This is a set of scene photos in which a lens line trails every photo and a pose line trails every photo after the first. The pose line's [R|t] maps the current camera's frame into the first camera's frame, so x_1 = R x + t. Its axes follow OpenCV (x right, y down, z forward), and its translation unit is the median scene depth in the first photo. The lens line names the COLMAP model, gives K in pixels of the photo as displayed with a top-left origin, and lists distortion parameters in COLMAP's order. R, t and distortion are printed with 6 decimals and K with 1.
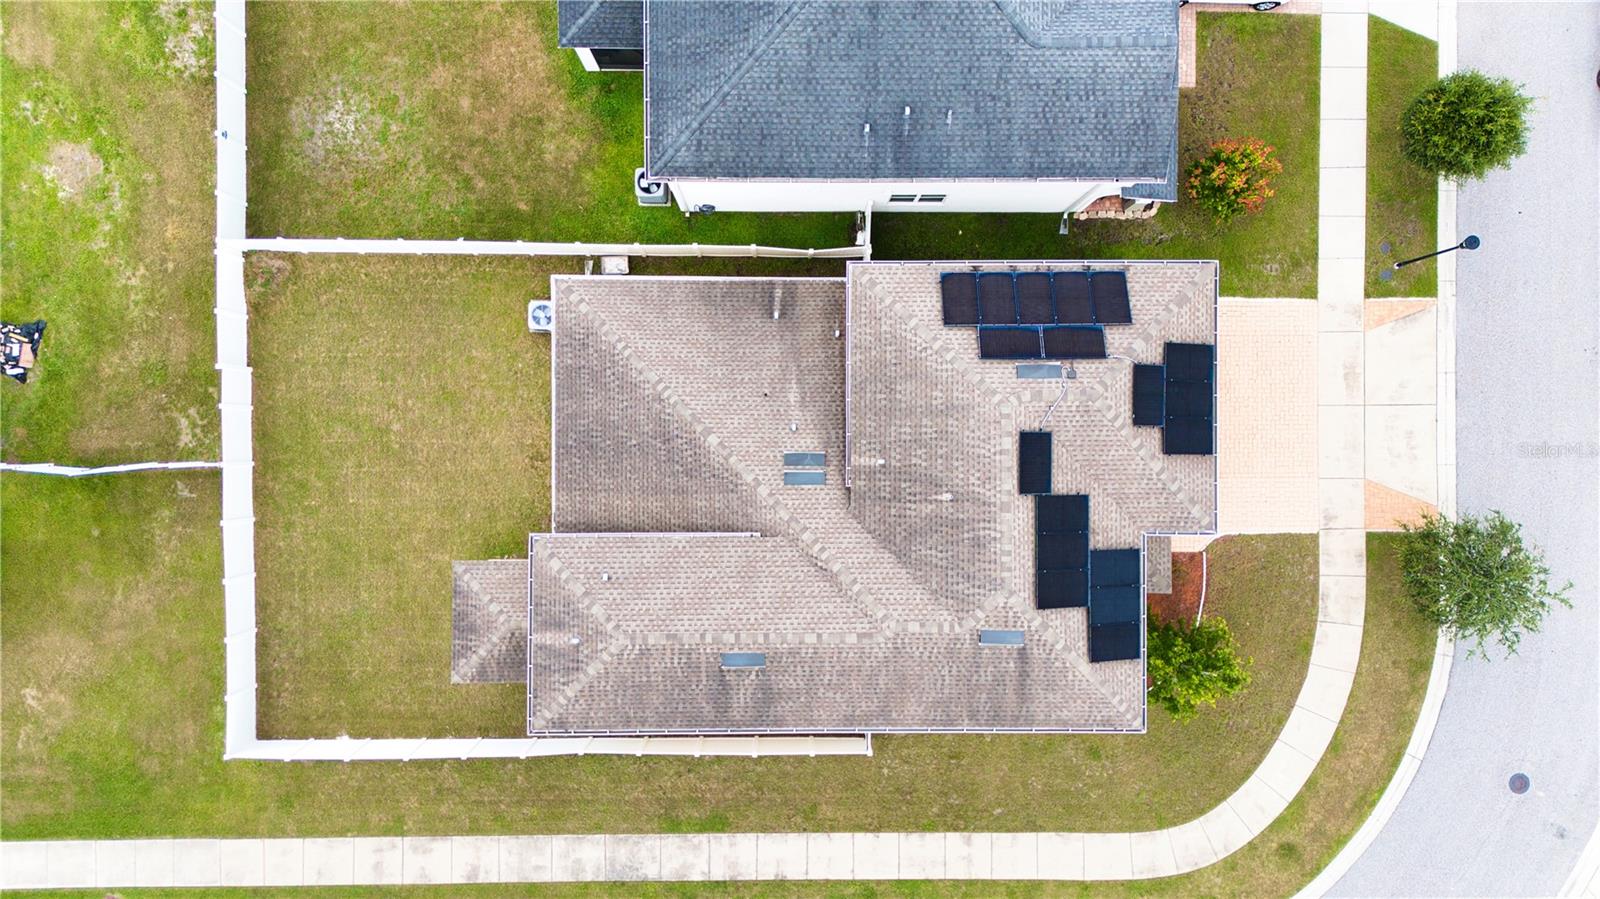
lens RADIAL K [[1119.0, 0, 805.1], [0, 1119.0, 448.2], [0, 0, 1]] dist [0.077882, -0.071715]
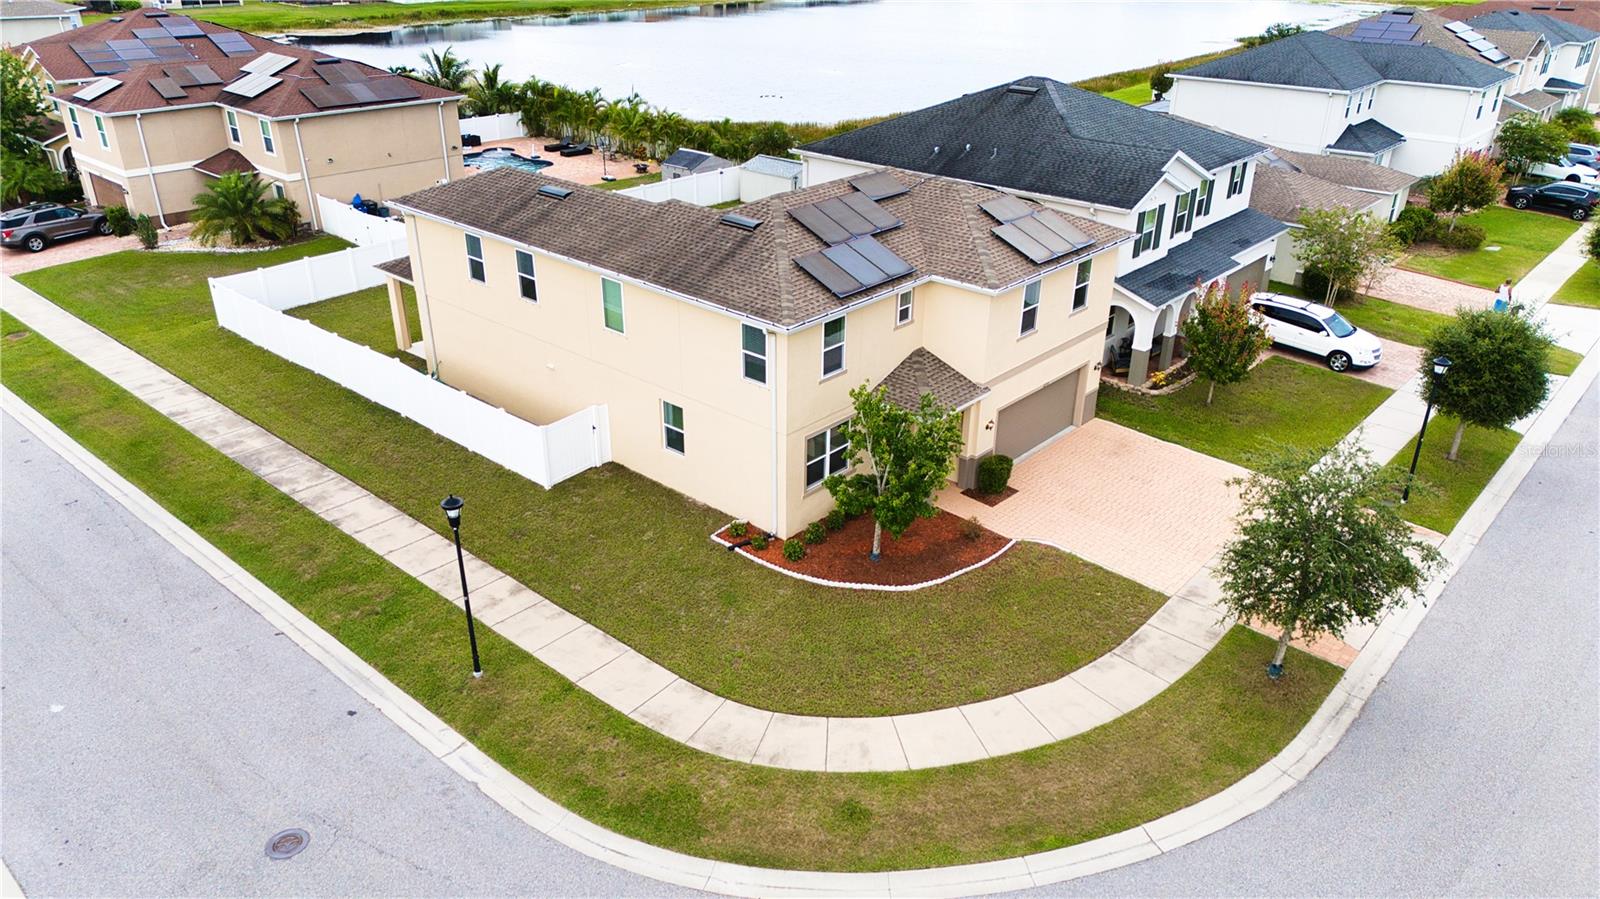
lens RADIAL K [[1119.0, 0, 805.1], [0, 1119.0, 448.2], [0, 0, 1]] dist [0.077882, -0.071715]
pose [[0.748285, 0.278050, -0.602294, 0.693532], [-0.663375, 0.316116, -0.678236, 0.690028], [0.001812, 0.907061, 0.420996, 0.627849]]
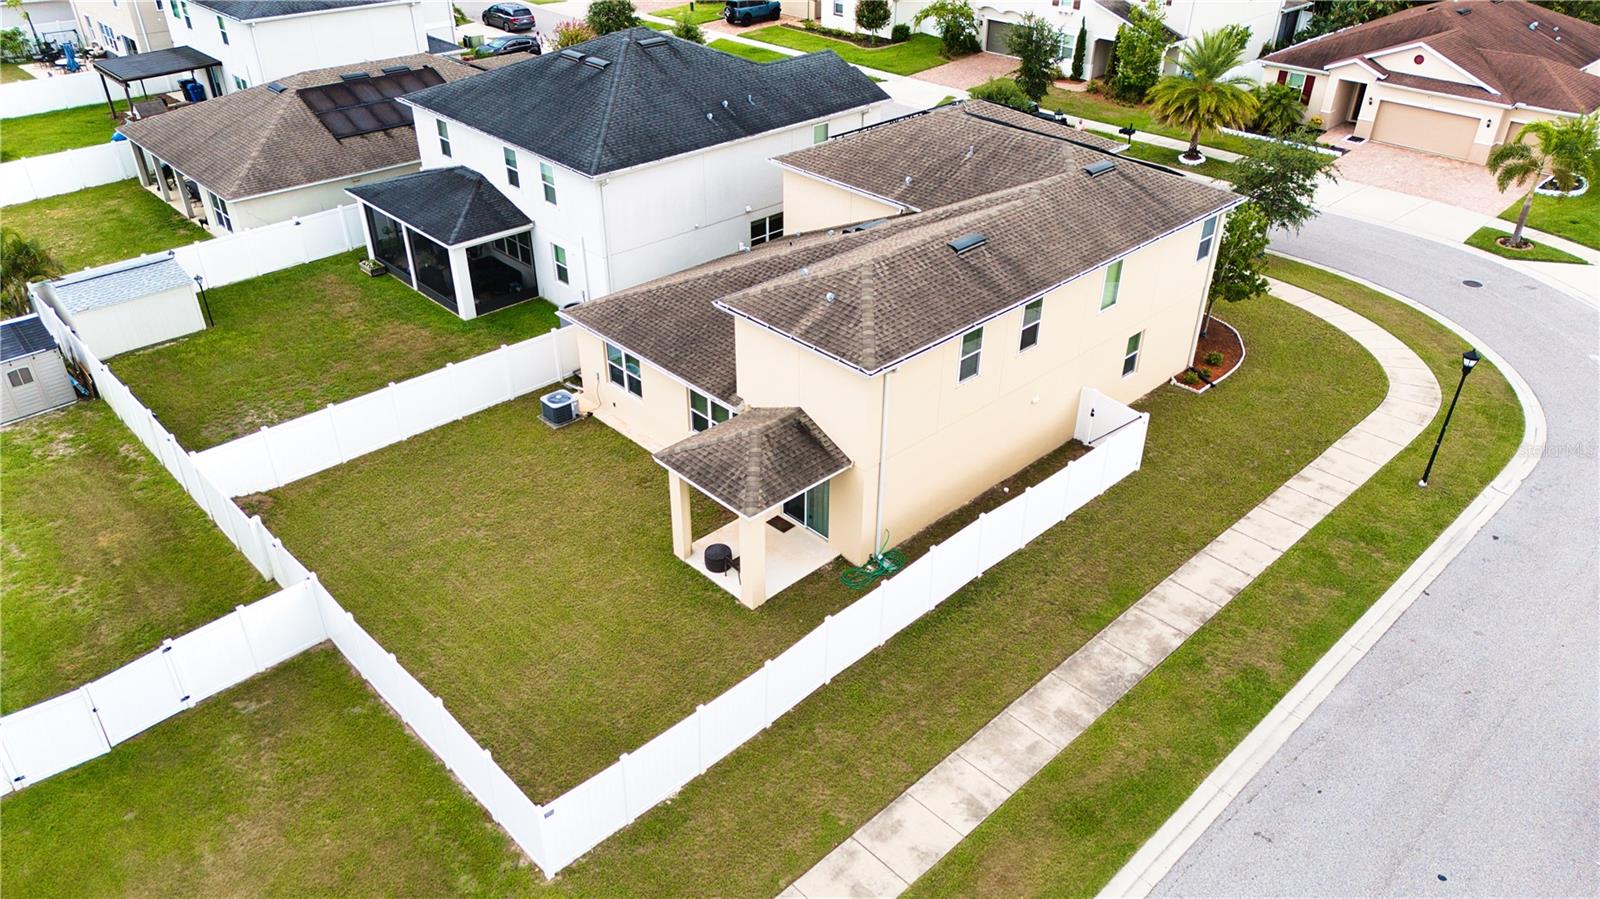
lens RADIAL K [[1119.0, 0, 805.1], [0, 1119.0, 448.2], [0, 0, 1]] dist [0.077882, -0.071715]
pose [[0.718164, -0.377419, 0.584632, -0.643798], [0.695845, 0.381882, -0.608248, 0.610841], [0.006304, 0.843635, 0.536880, 0.515872]]
